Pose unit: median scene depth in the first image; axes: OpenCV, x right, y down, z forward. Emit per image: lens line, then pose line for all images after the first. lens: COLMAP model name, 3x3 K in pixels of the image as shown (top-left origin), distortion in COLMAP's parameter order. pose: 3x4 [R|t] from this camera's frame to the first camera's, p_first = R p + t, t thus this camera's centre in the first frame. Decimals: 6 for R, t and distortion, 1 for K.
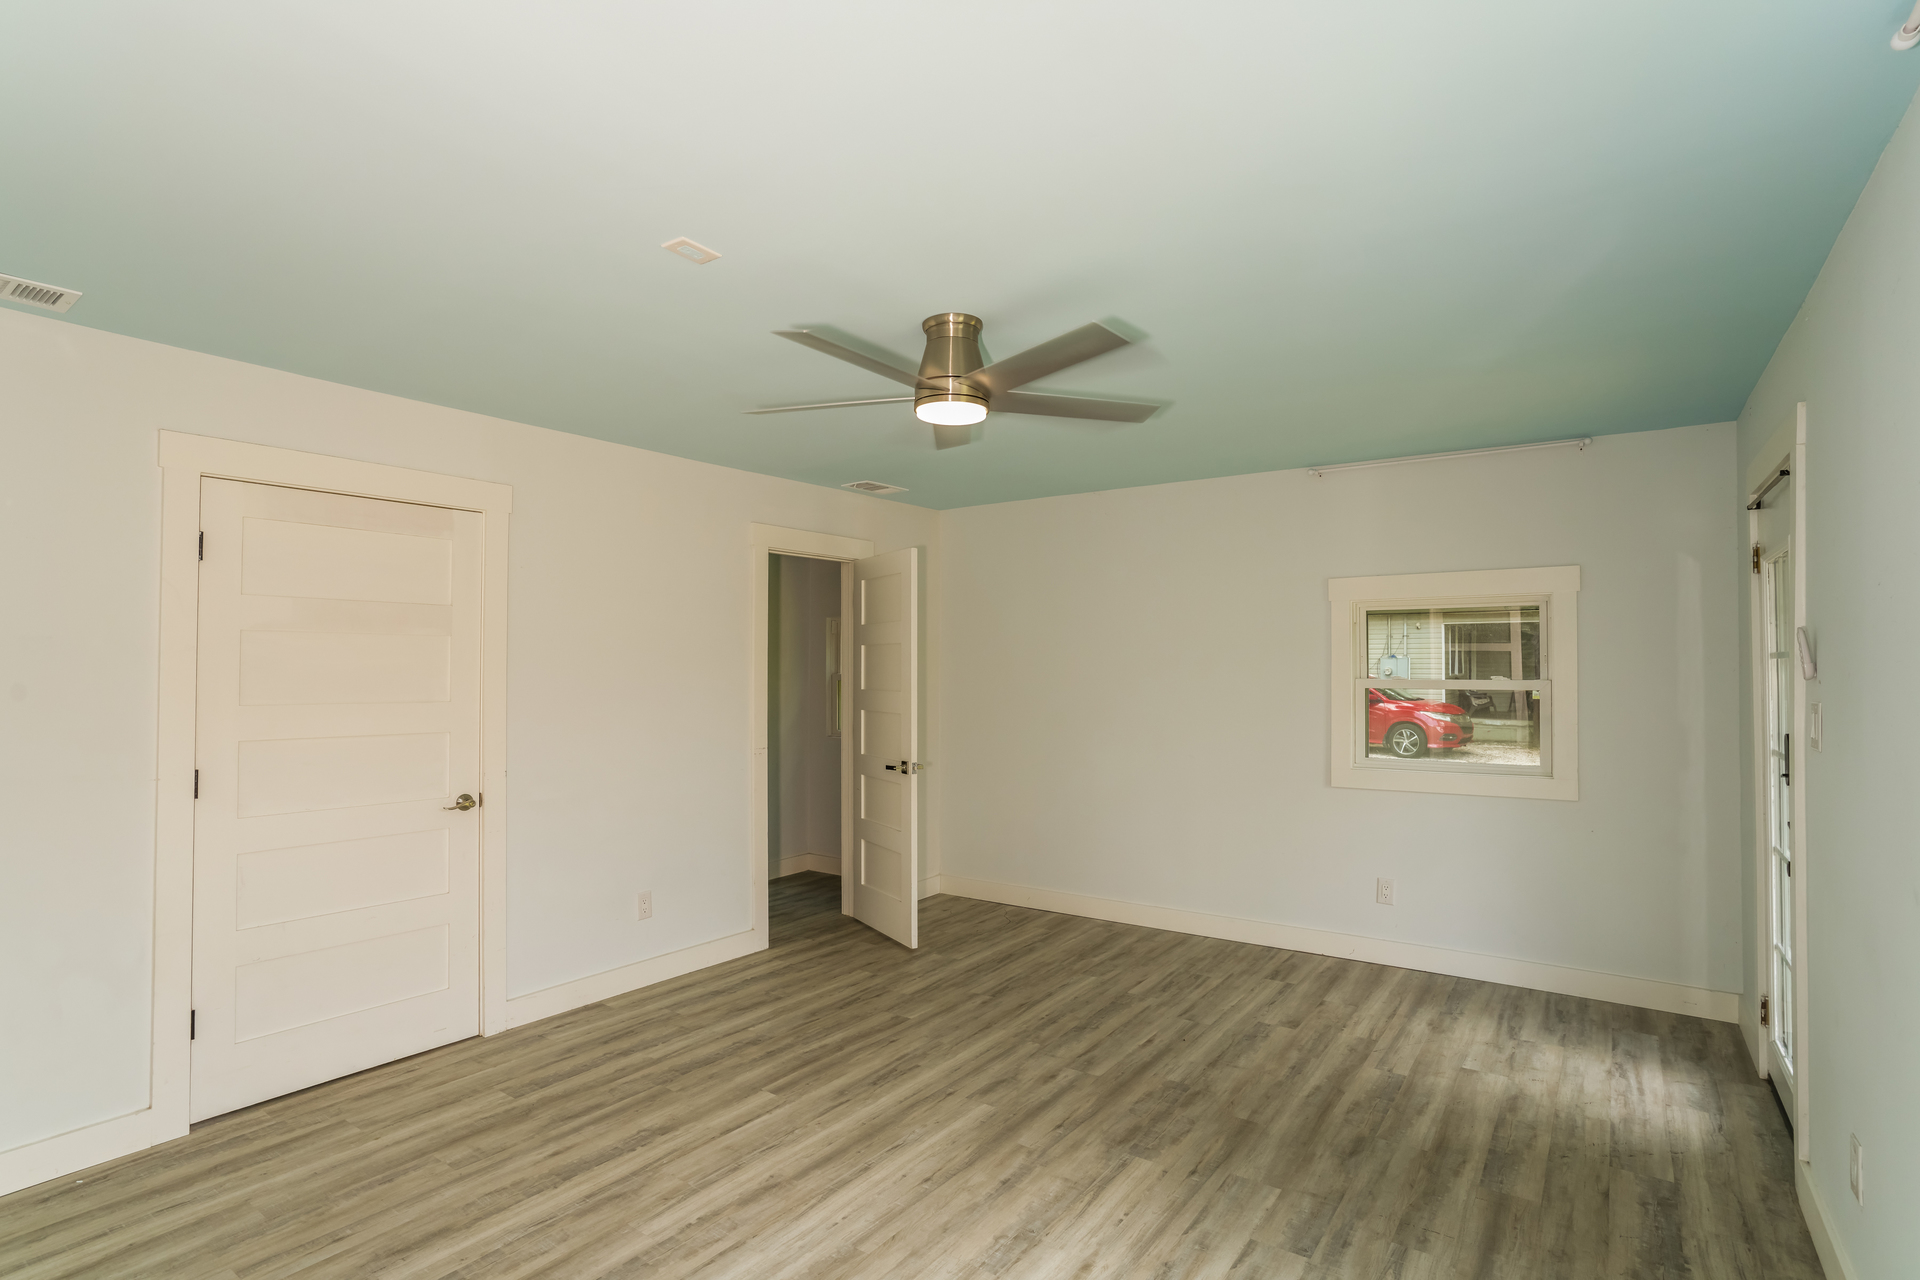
lens RADIAL K [[982.0, 0, 960.3], [0, 982.0, 644.9], [0, 0, 1]] dist [-0.014927, 0.013528]
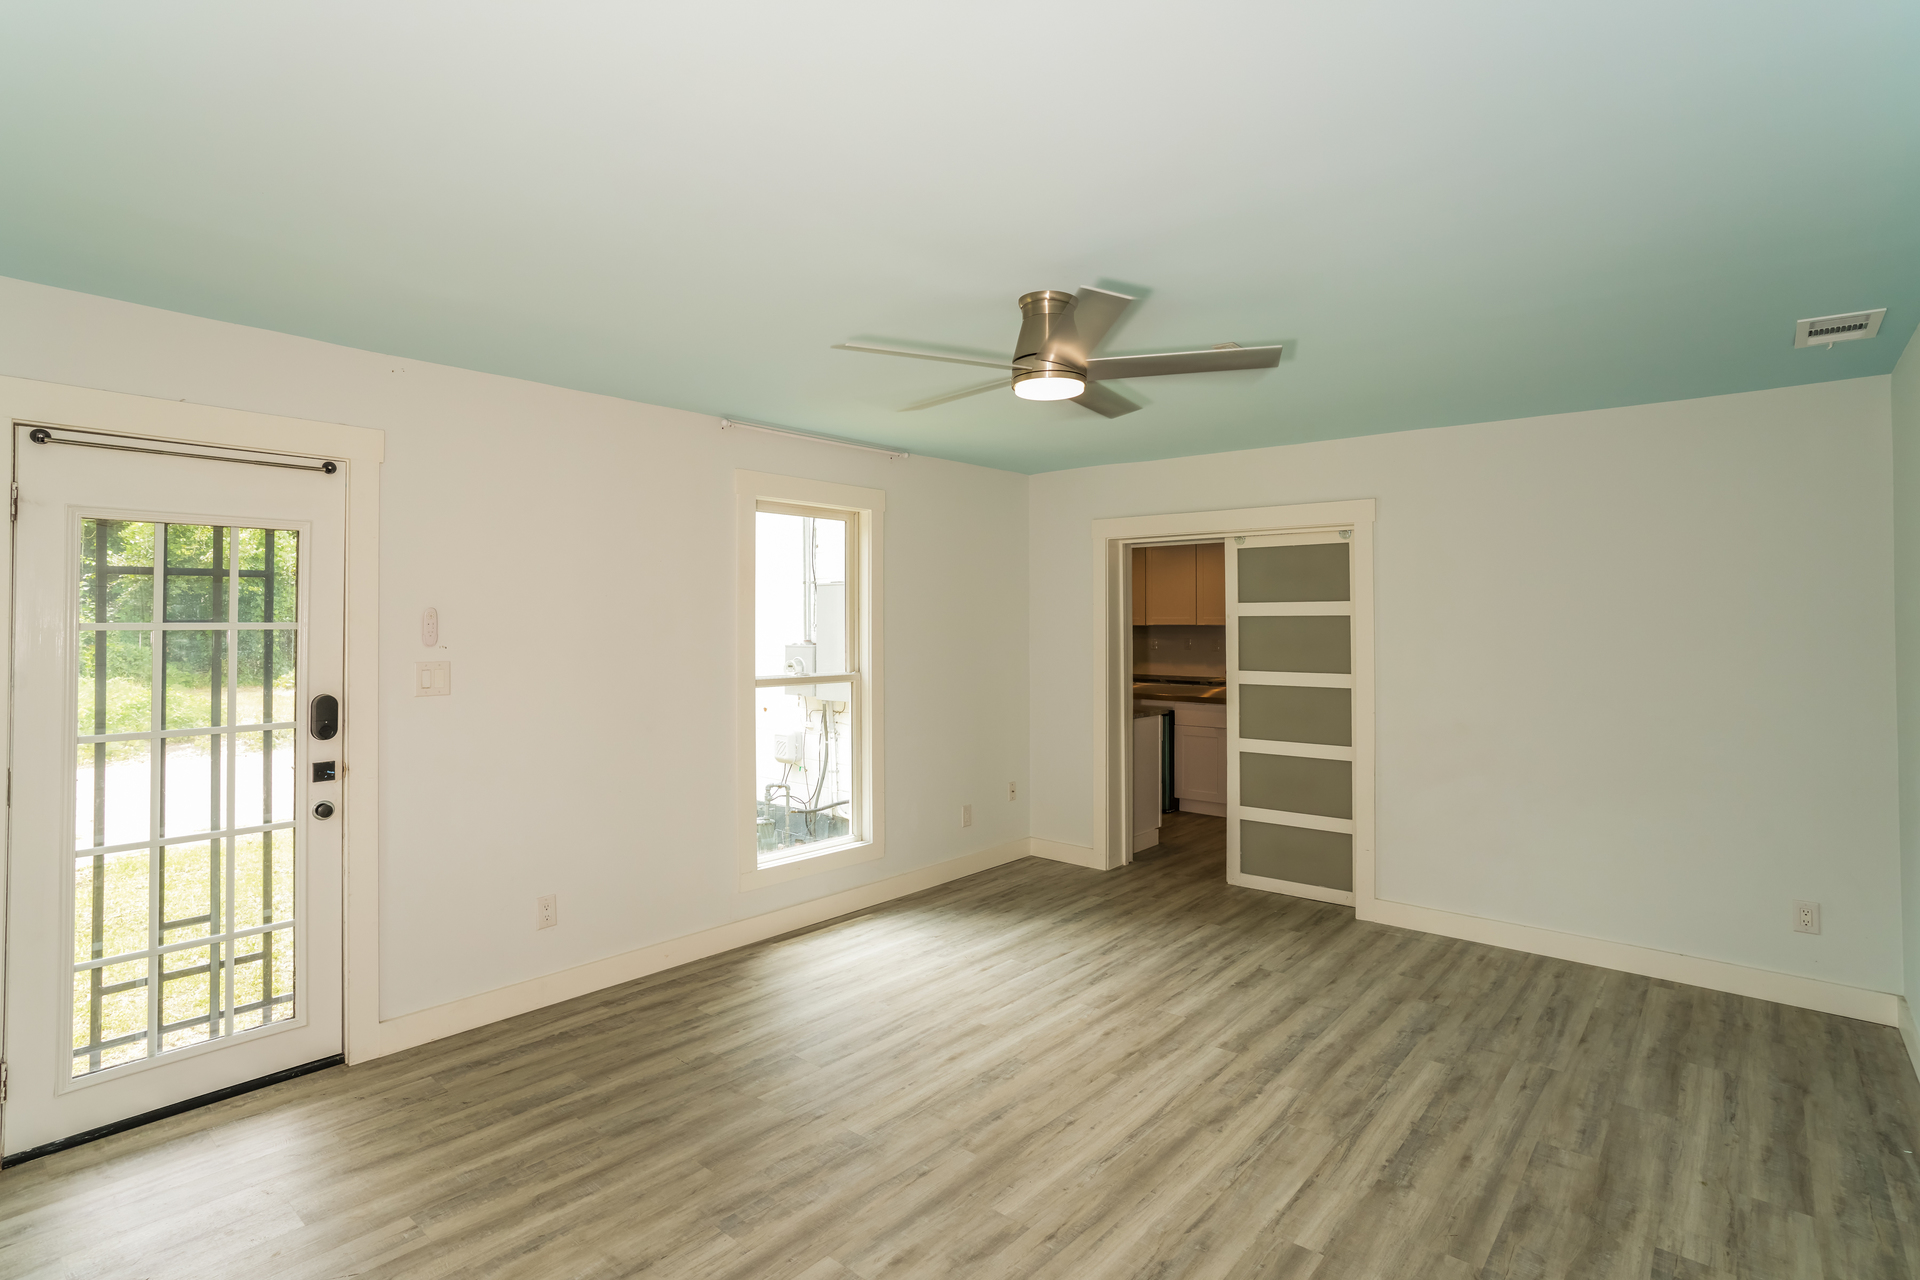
lens RADIAL K [[982.0, 0, 959.0], [0, 982.0, 631.8], [0, 0, 1]] dist [-0.014927, 0.013528]
pose [[-0.995894, -0.004681, 0.090409, -0.006980], [-0.005998, 0.999880, -0.014298, 0.025964], [-0.090331, -0.014782, -0.995802, 2.011092]]
